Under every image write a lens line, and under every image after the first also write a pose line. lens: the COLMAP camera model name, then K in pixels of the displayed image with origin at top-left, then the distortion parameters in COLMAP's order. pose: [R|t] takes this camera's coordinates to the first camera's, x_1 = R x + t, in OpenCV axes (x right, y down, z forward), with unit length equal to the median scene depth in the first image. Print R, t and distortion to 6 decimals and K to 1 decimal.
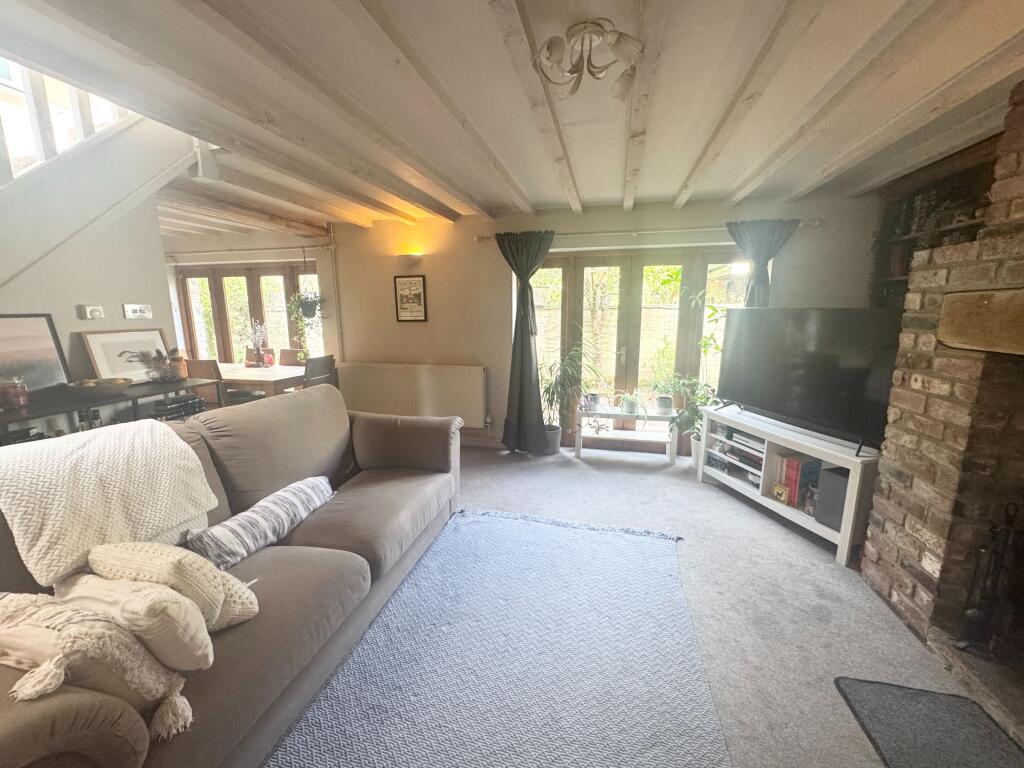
lens RADIAL K [[409.4, 0, 510.1], [0, 409.4, 383.6], [0, 0, 1]] dist [0.000976, 0.000794]
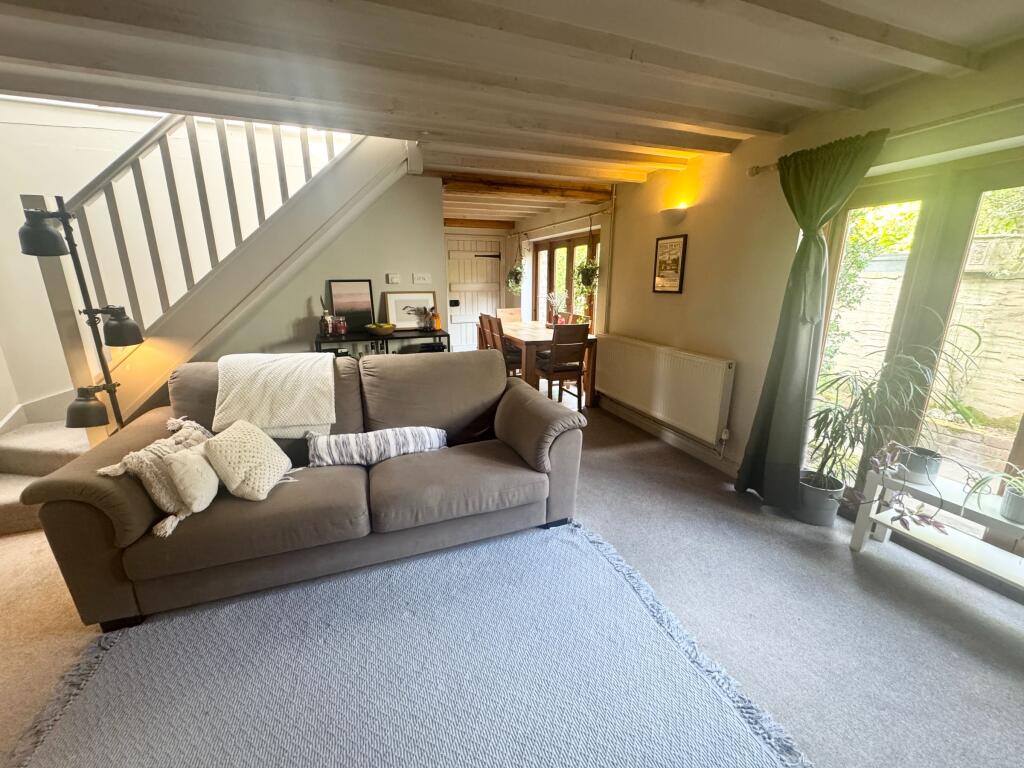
lens RADIAL K [[409.4, 0, 511.5], [0, 409.4, 383.2], [0, 0, 1]] dist [0.000976, 0.000794]
pose [[0.567117, 0.211926, -0.795906, 0.445606], [-0.151628, 0.976678, 0.152018, -0.083917], [0.809560, 0.034470, 0.586024, 0.431827]]
